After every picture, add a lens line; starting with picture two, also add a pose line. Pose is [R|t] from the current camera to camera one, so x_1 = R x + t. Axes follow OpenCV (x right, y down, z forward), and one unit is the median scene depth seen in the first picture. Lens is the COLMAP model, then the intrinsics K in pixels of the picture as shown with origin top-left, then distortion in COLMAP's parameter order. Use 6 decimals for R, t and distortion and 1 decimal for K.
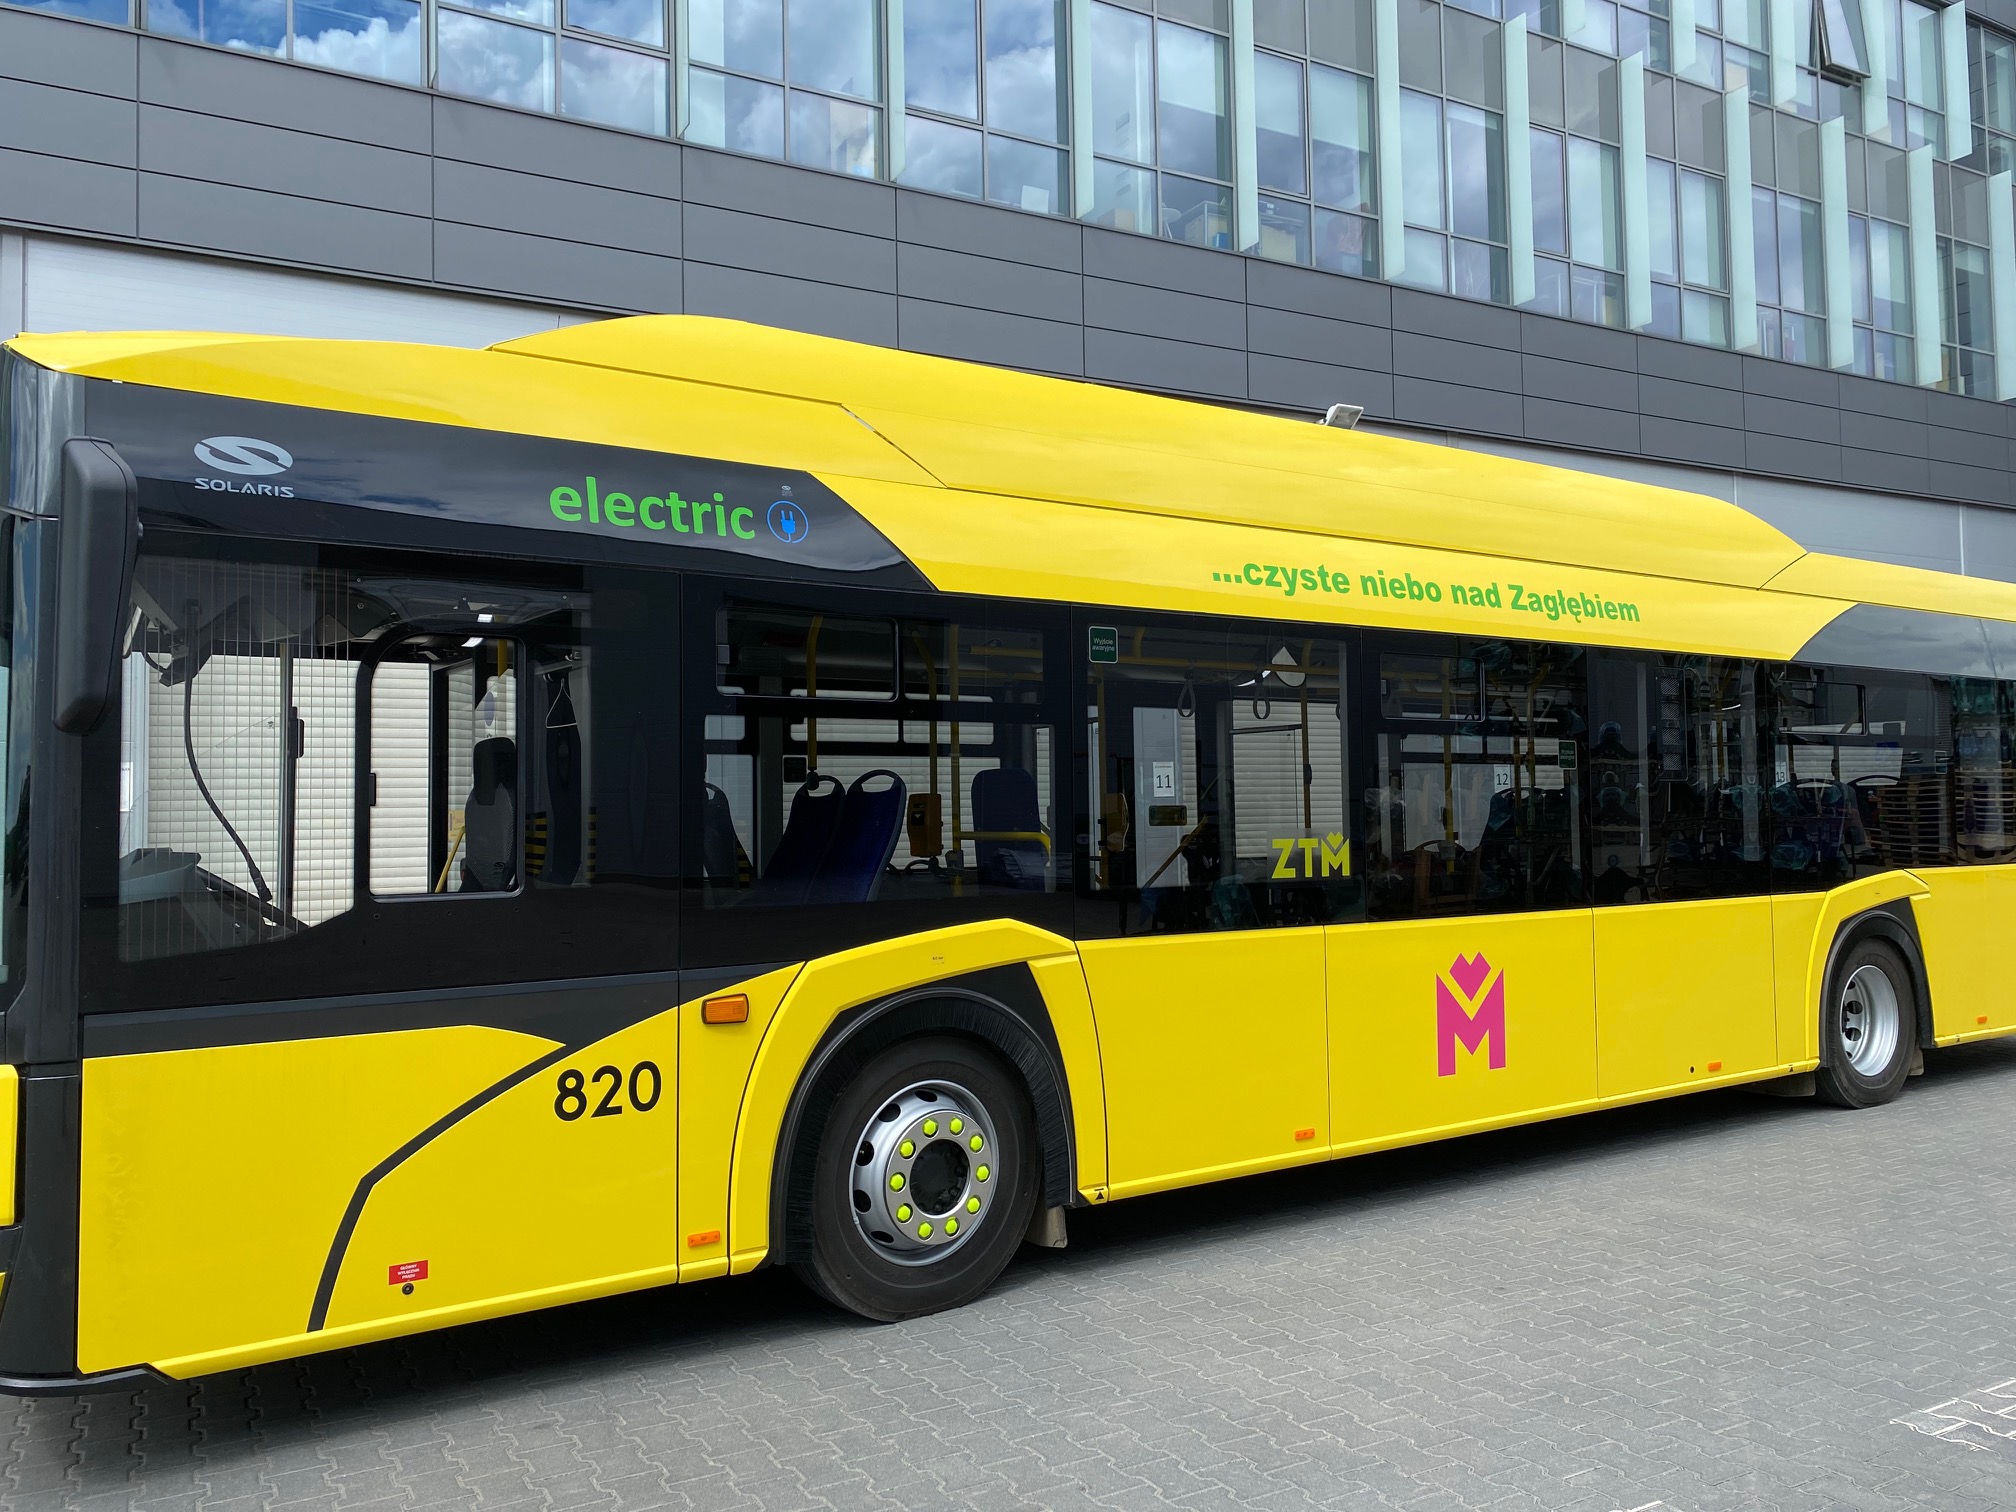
lens RADIAL K [[1369.9, 0, 1008.0], [0, 1369.9, 756.0], [0, 0, 1]] dist [0.006213, 0.002345]
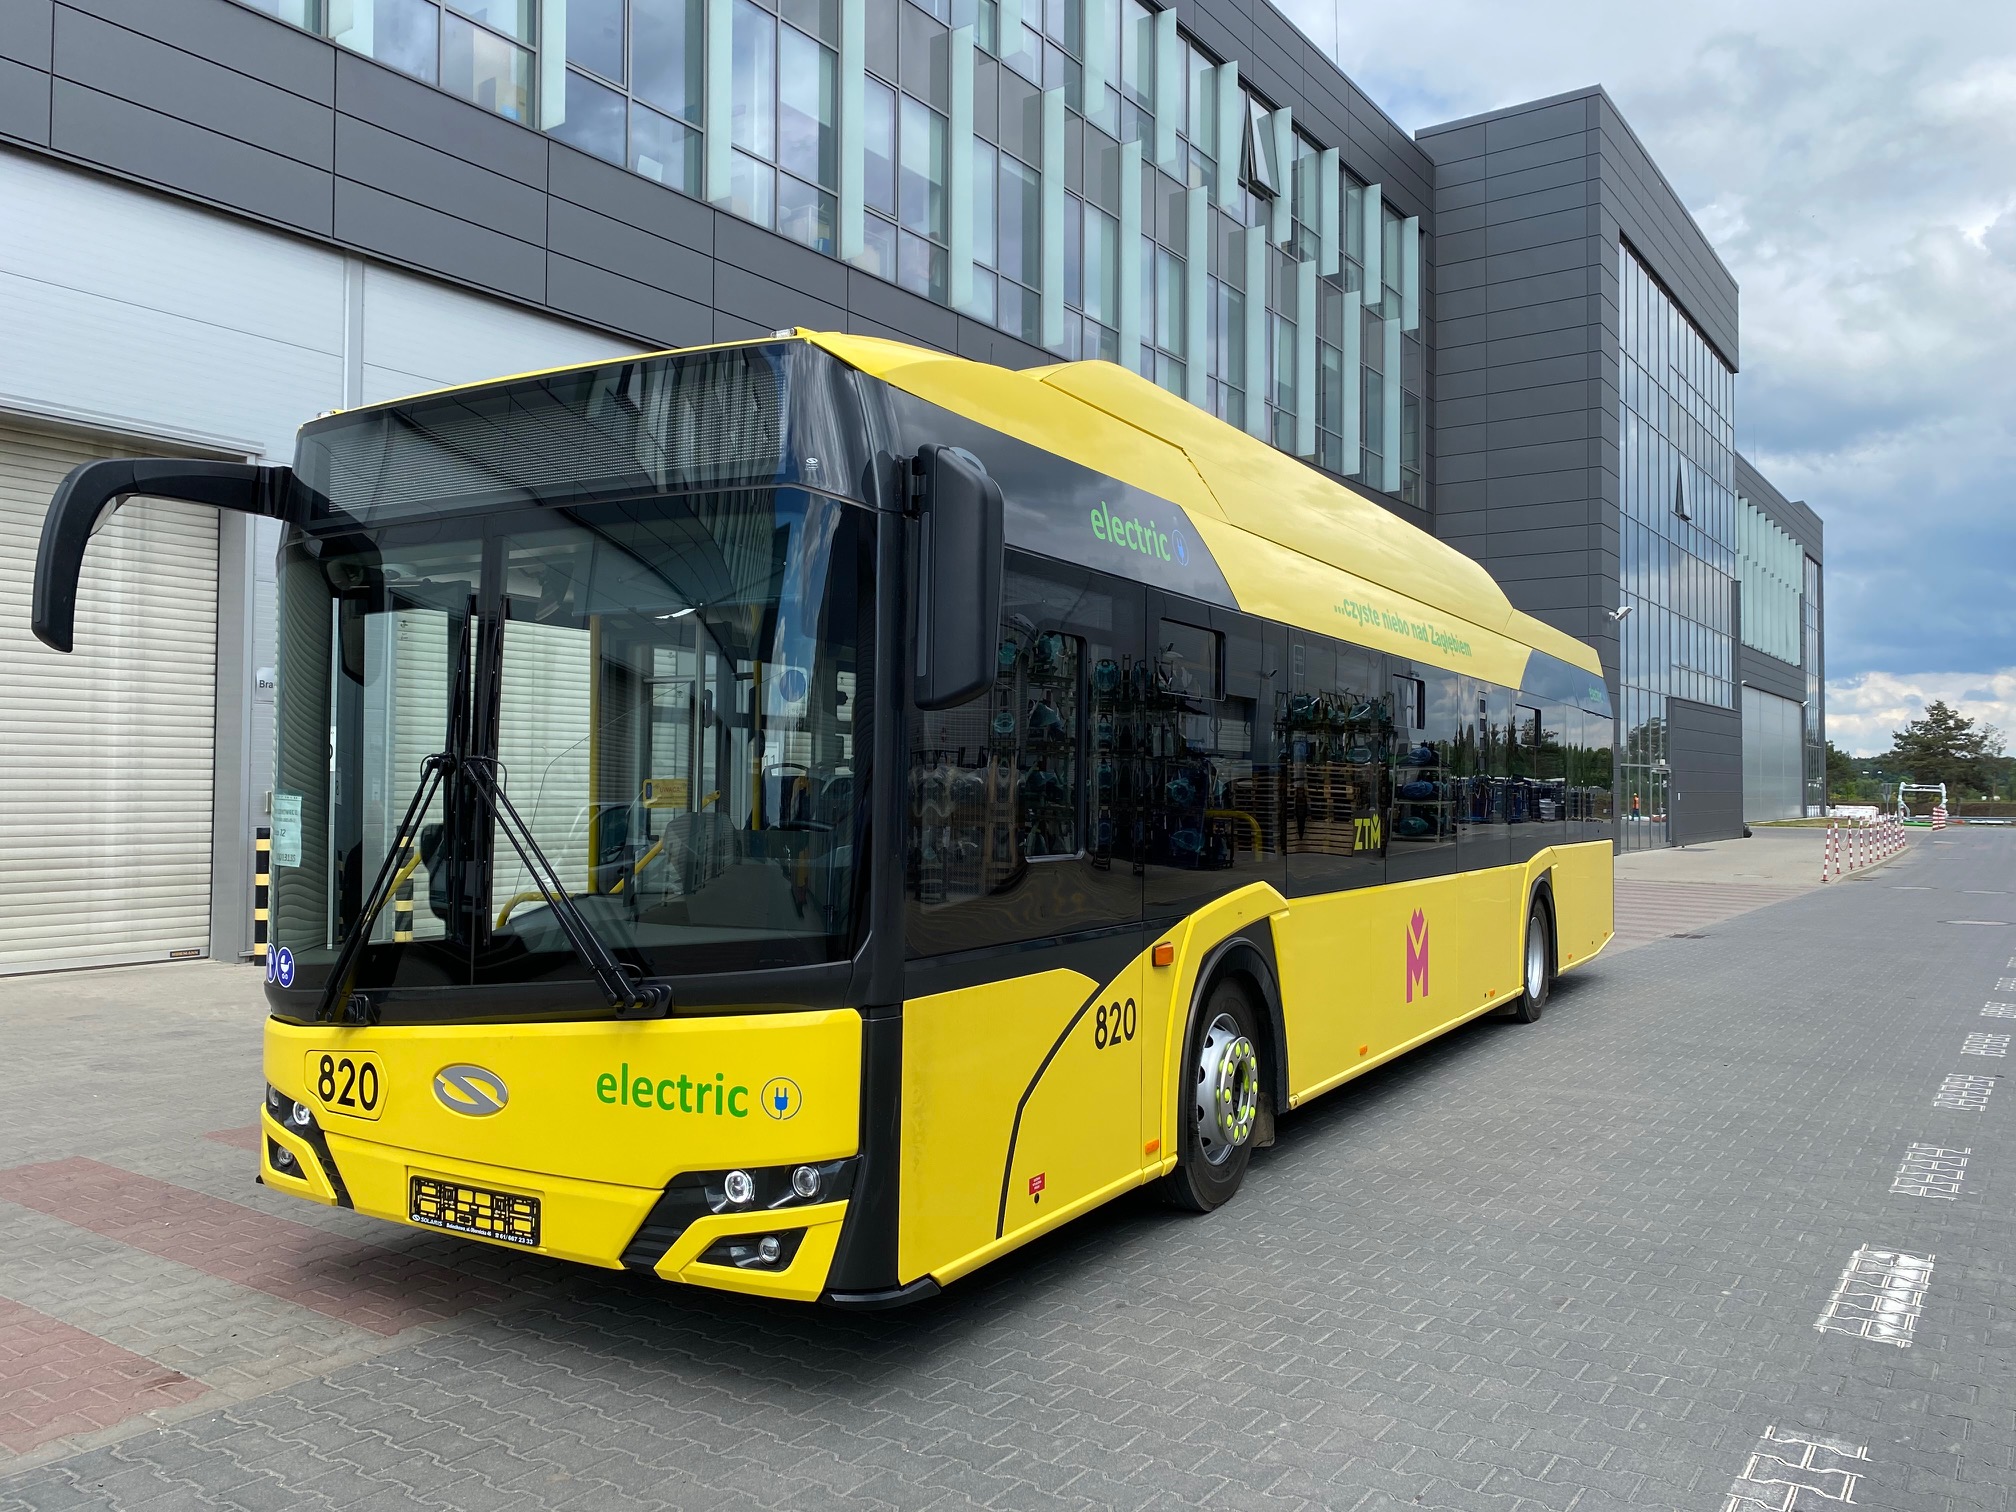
lens RADIAL K [[1349.4, 0, 1010.6], [0, 1349.4, 730.7], [0, 0, 1]] dist [0.028104, 0.000711]
pose [[0.915250, 0.038419, 0.401050, -0.834320], [-0.036465, 0.999257, -0.012505, 0.009842], [-0.401232, -0.003179, 0.915971, -0.028155]]
